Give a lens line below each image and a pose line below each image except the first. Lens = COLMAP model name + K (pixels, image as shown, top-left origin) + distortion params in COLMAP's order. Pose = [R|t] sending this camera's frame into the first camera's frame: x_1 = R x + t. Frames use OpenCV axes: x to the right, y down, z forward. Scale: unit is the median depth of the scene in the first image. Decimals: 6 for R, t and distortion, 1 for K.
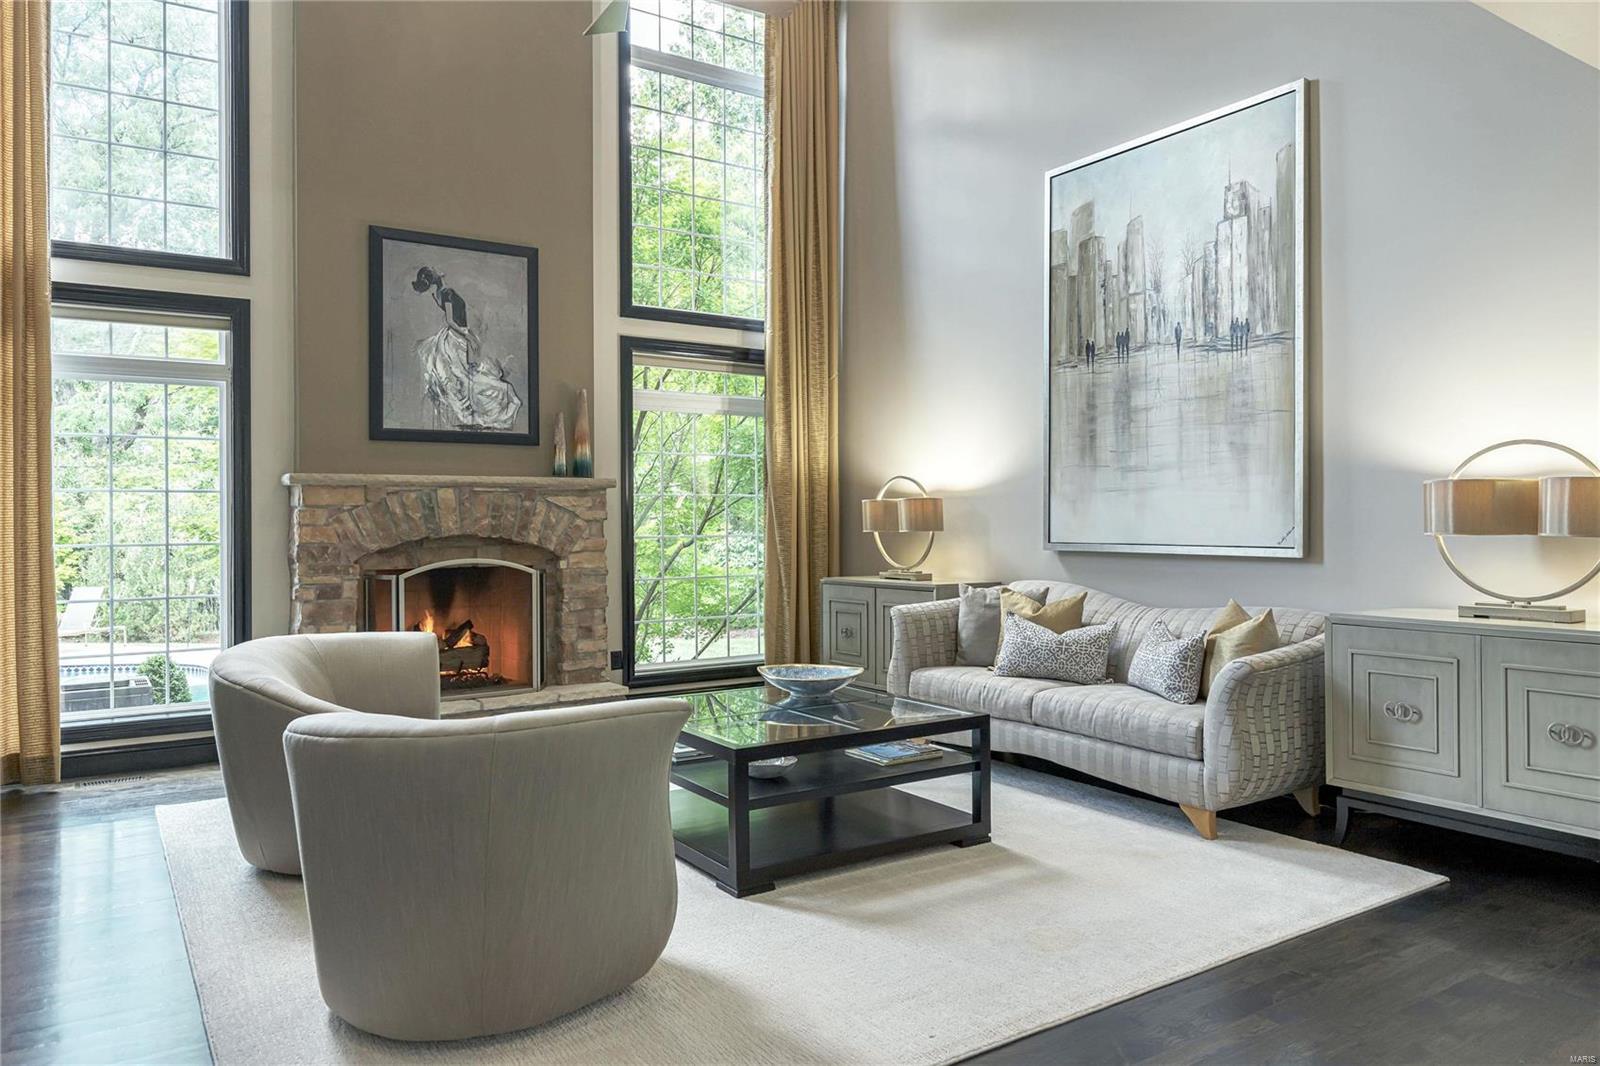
lens RADIAL K [[1101.8, 0, 805.4], [0, 1101.8, 525.7], [0, 0, 1]] dist [-0.001923, -0.002136]
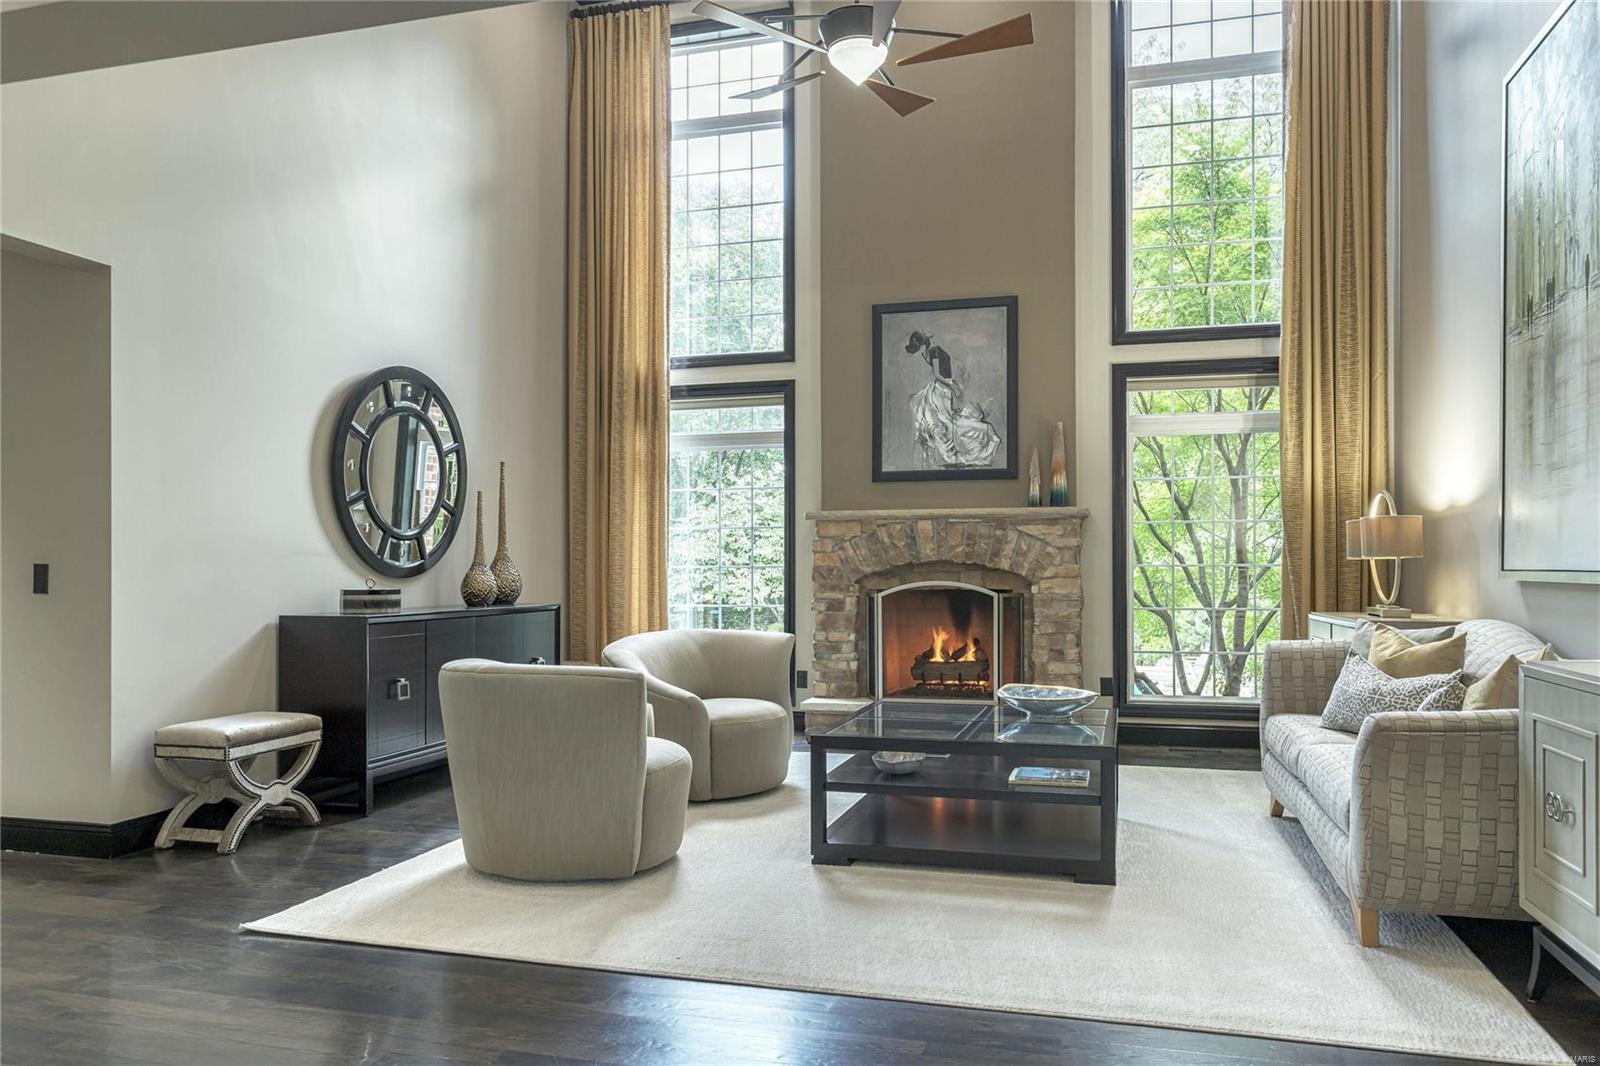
lens RADIAL K [[1132.1, 0, 799.2], [0, 1132.1, 567.0], [0, 0, 1]] dist [0.001583, -0.000762]
pose [[0.647424, 0.003642, -0.762121, 0.480143], [-0.004992, 0.999987, 0.000539, 0.014733], [0.762114, 0.003455, 0.647434, 0.125351]]
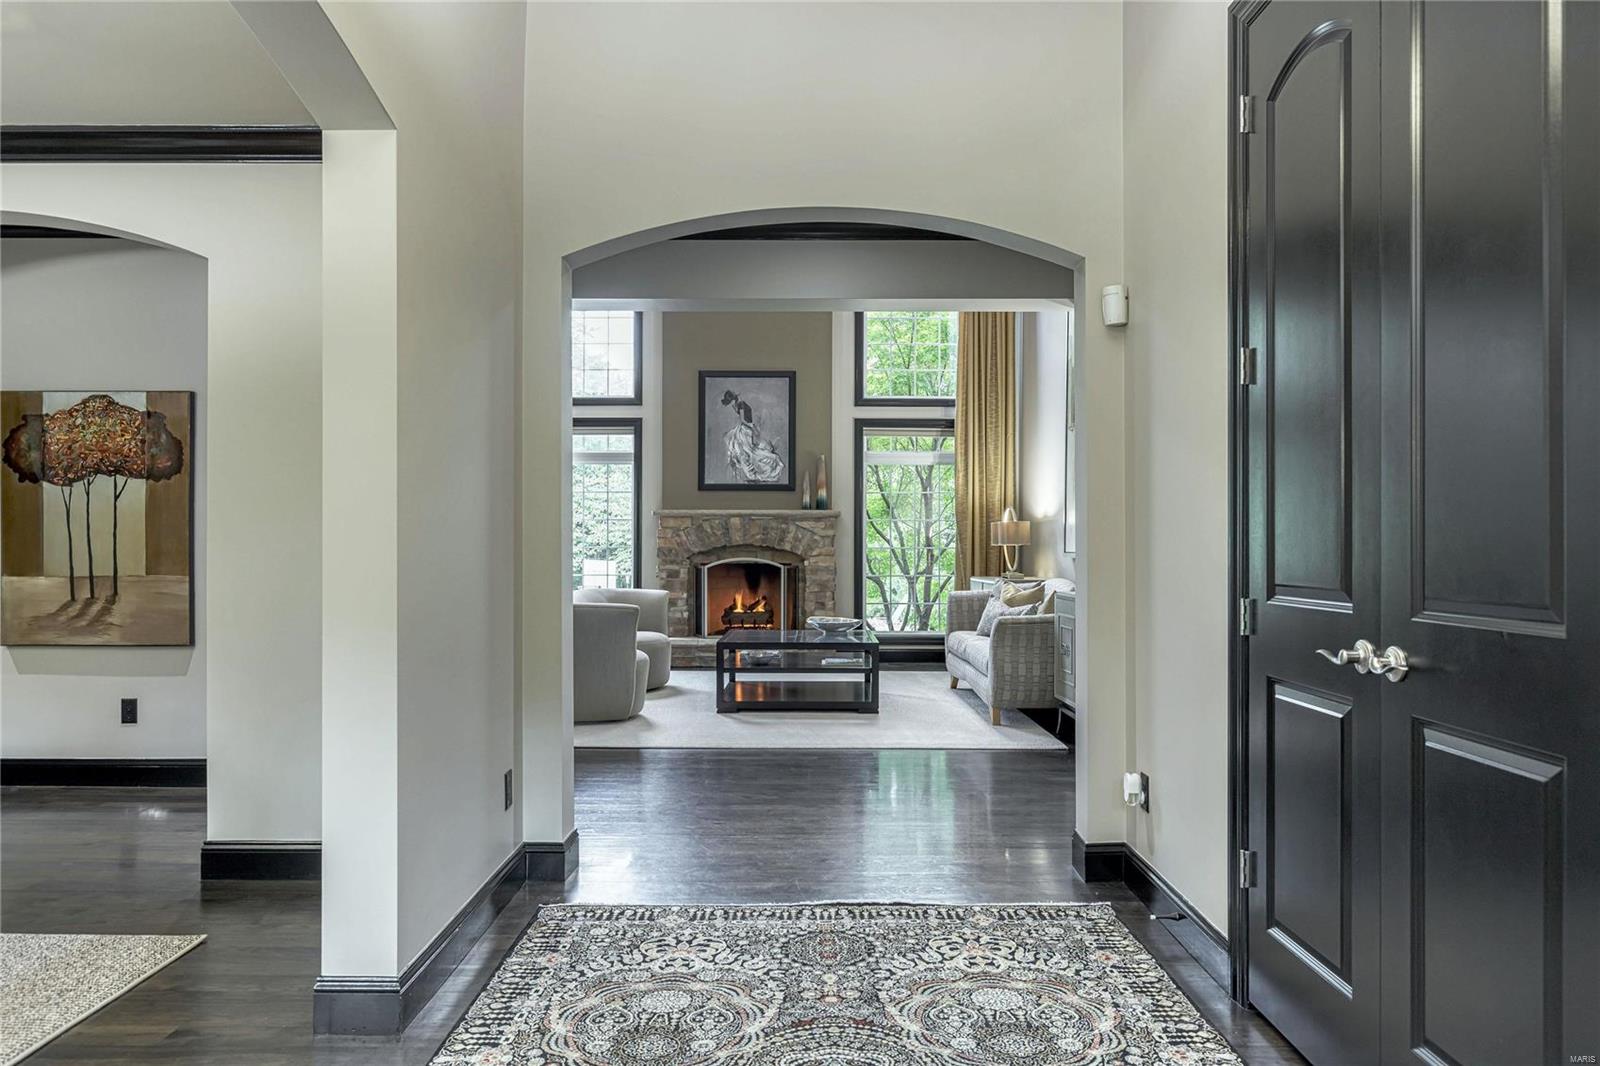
lens RADIAL K [[1080.4, 0, 795.8], [0, 1080.4, 551.5], [0, 0, 1]] dist [0.001339, -0.000177]
pose [[0.823530, 0.010254, -0.567181, 0.699820], [-0.010127, 0.999943, 0.003373, 0.013034], [0.567183, 0.002966, 0.823586, -0.340882]]
